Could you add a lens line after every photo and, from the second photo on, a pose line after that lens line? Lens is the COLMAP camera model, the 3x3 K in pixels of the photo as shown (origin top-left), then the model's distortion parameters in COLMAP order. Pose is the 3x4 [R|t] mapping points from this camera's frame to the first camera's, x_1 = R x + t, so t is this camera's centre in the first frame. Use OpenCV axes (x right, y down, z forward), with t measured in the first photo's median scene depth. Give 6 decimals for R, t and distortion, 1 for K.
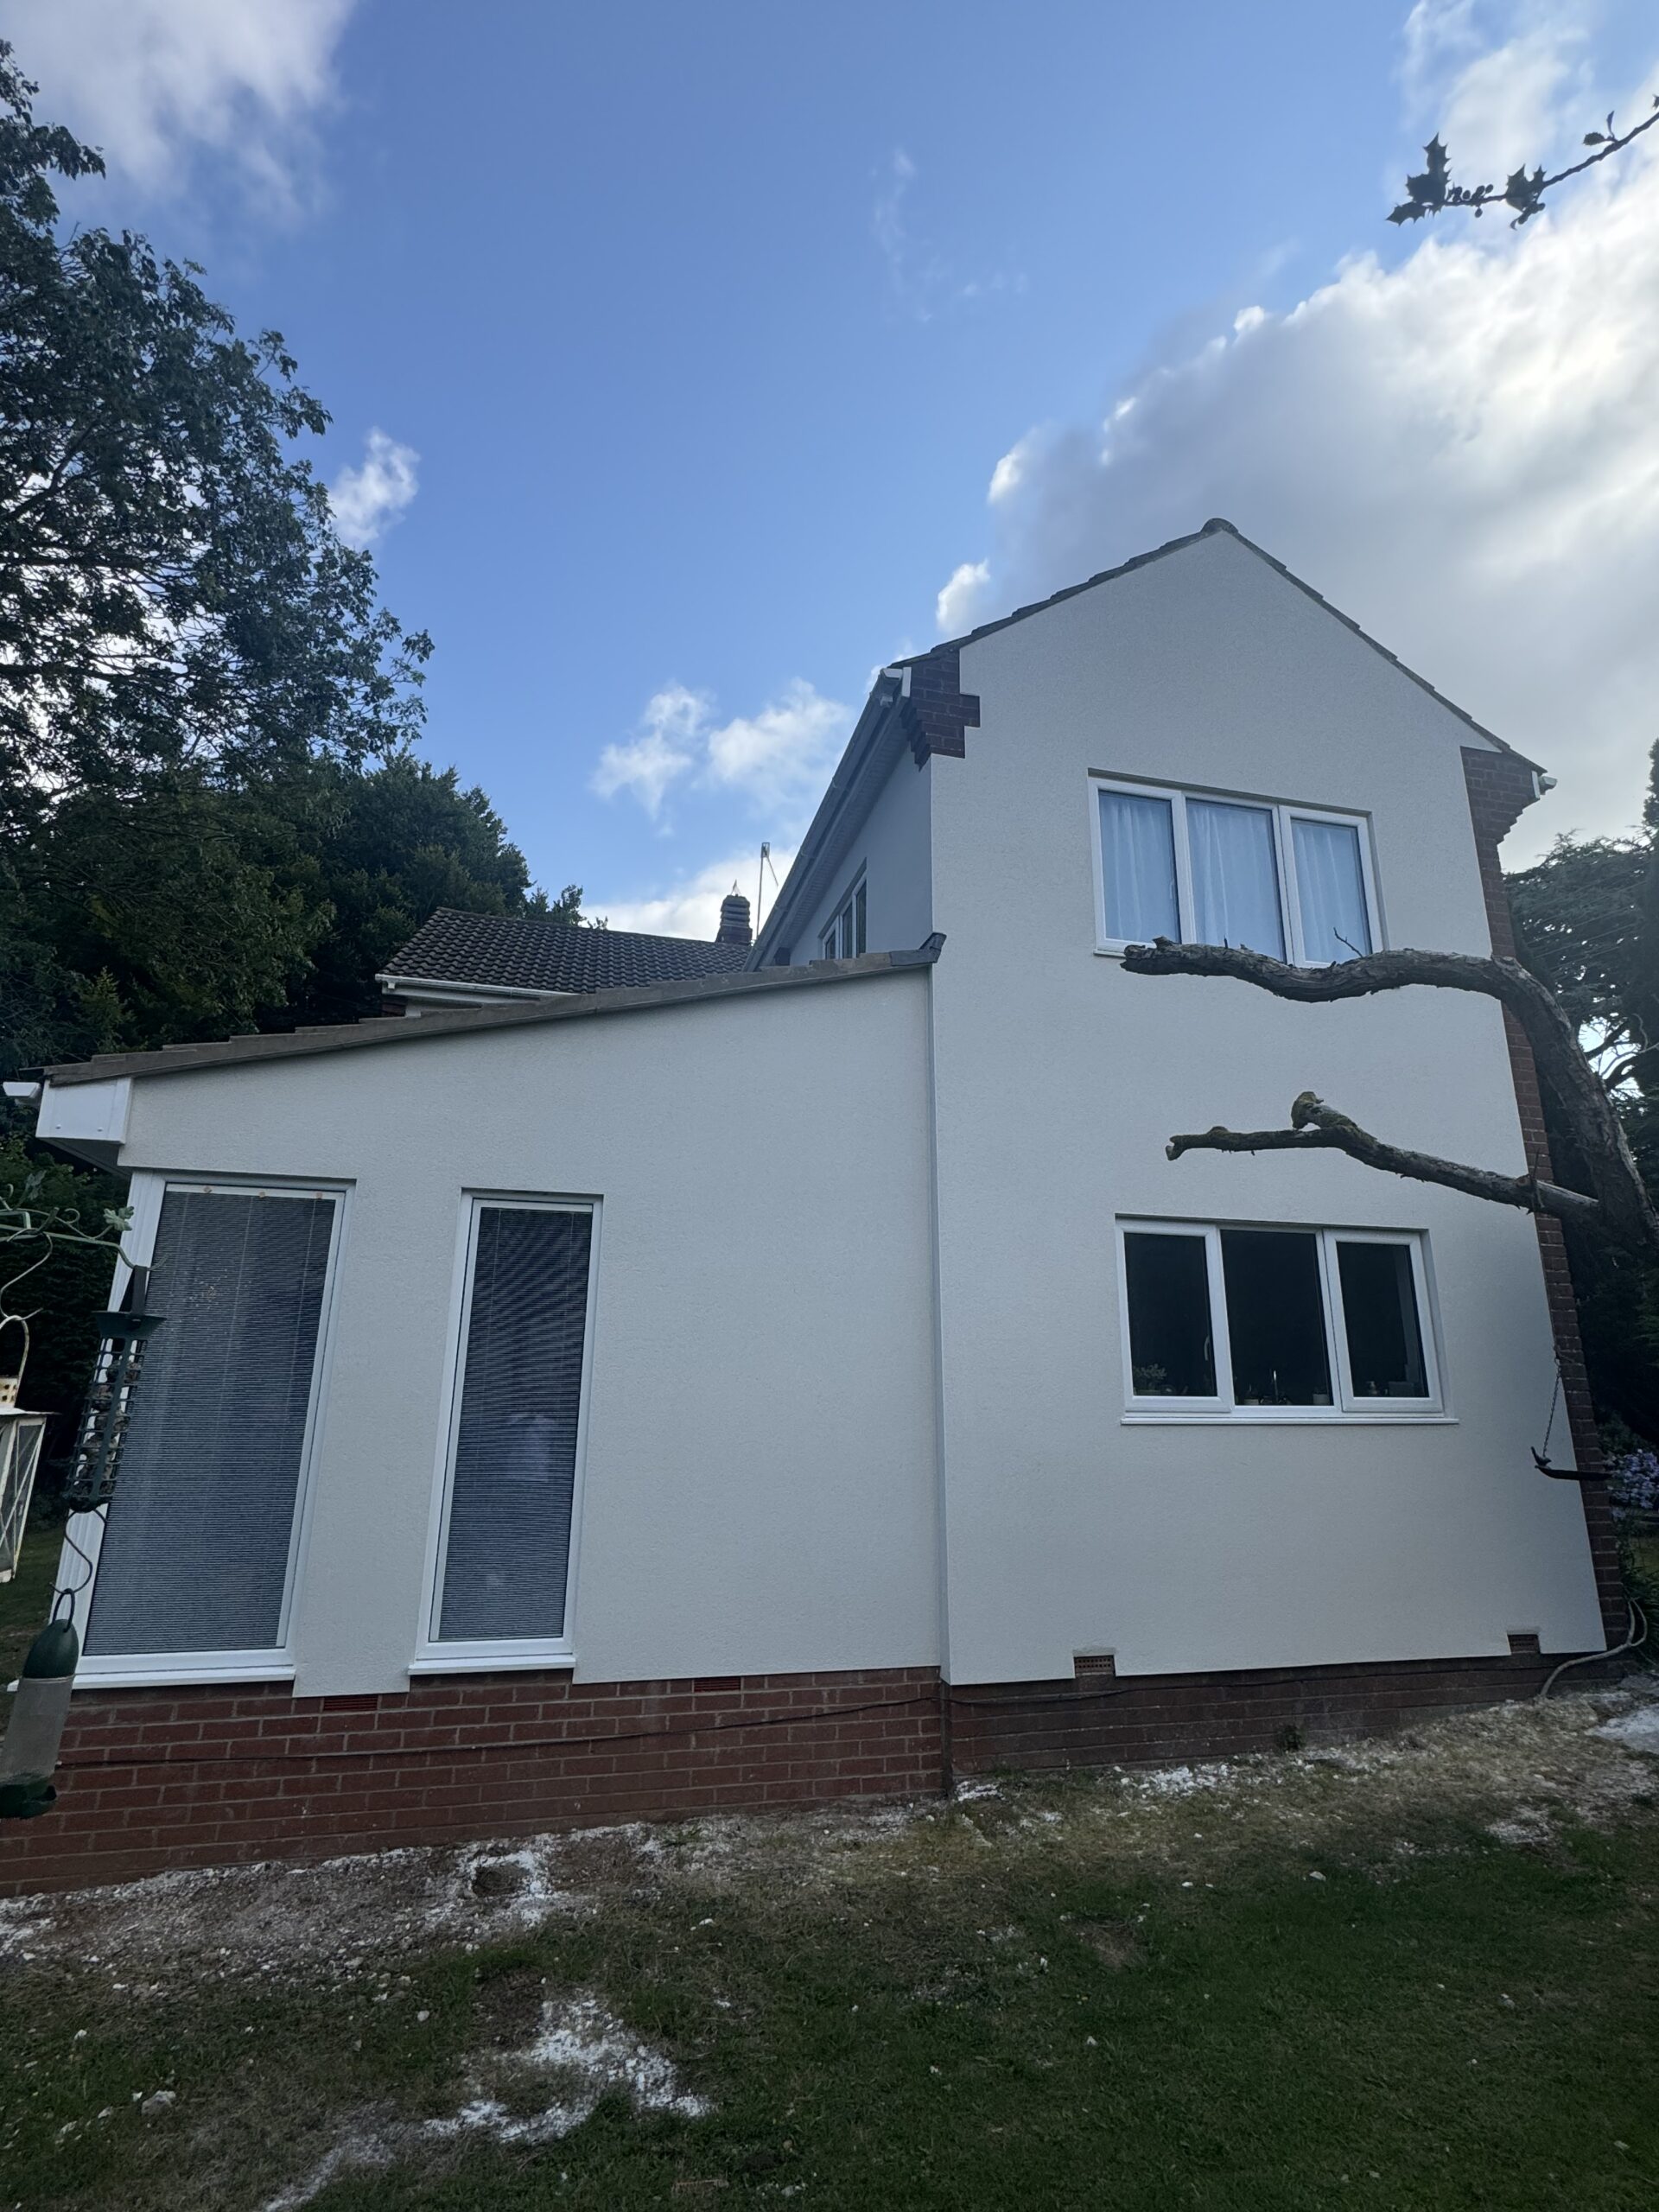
lens RADIAL K [[1101.5, 0, 831.2], [0, 1101.5, 1101.0], [0, 0, 1]] dist [0.005388, -0.000367]
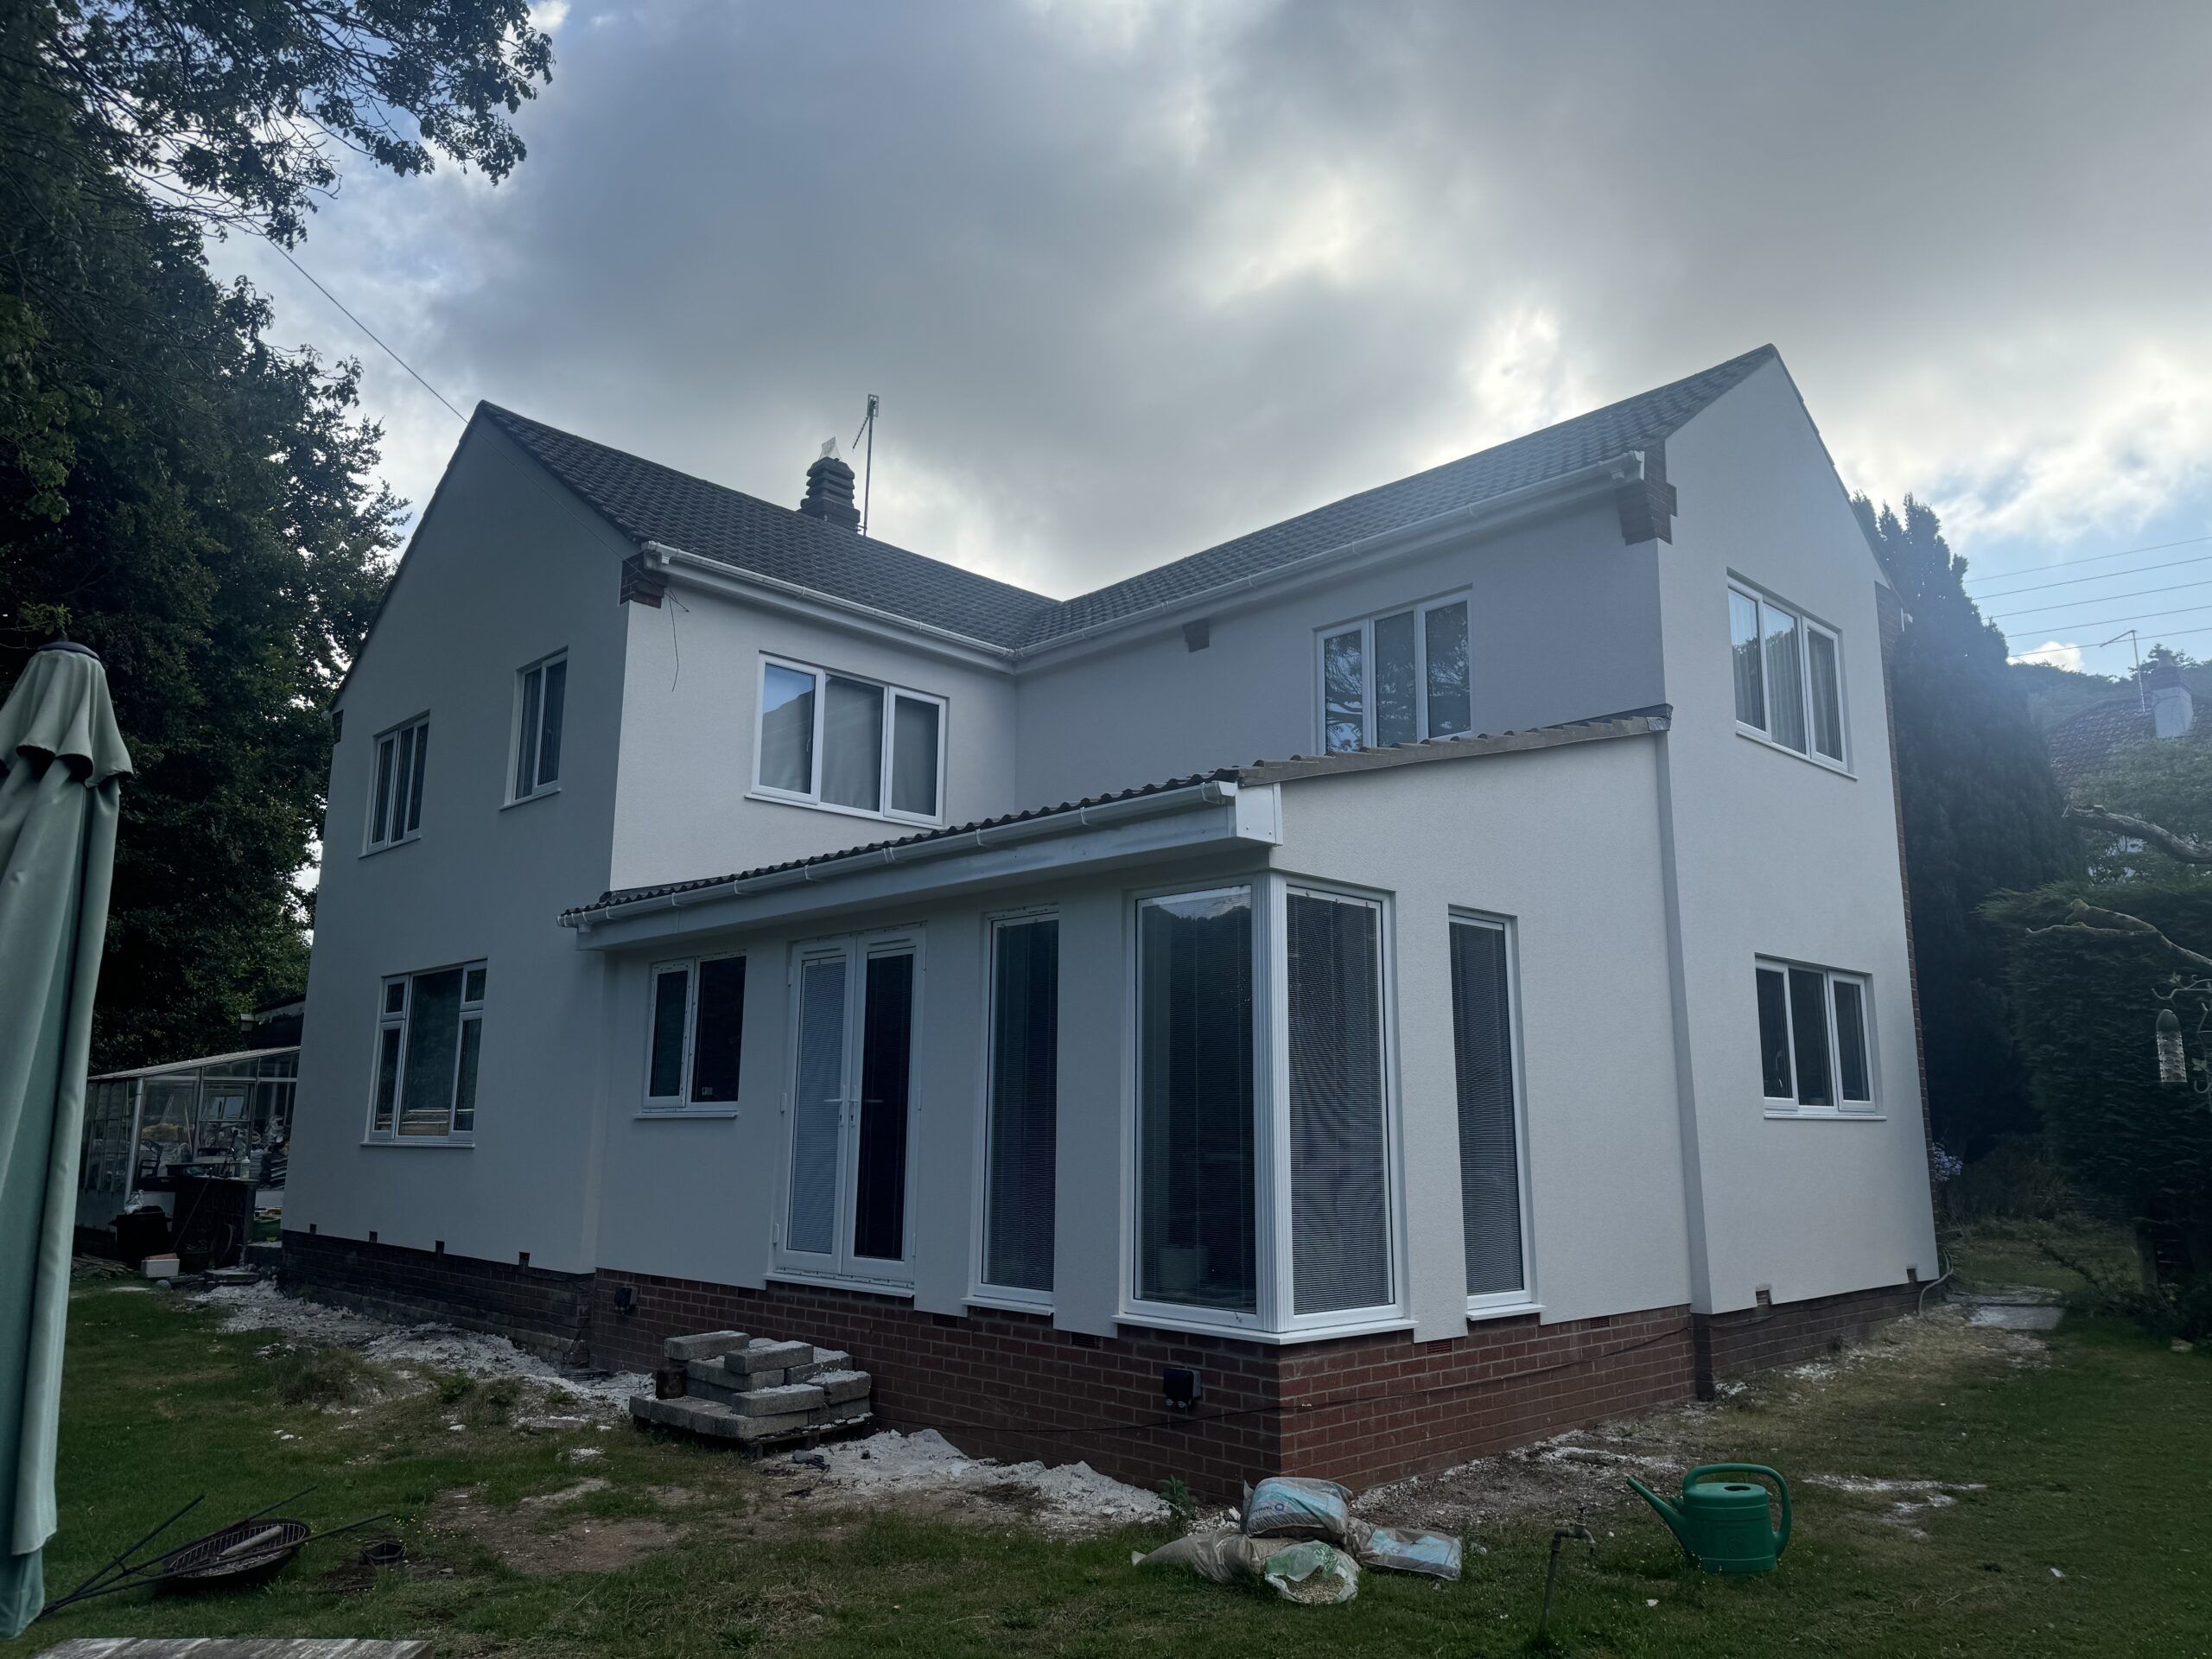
lens RADIAL K [[1552.4, 0, 1105.9], [0, 1552.4, 829.9], [0, 0, 1]] dist [0.032420, -0.000991]
pose [[0.865496, 0.090741, 0.492629, -1.510655], [-0.129799, 0.990491, 0.045596, -0.023366], [-0.483807, -0.103406, 0.869044, -0.193136]]
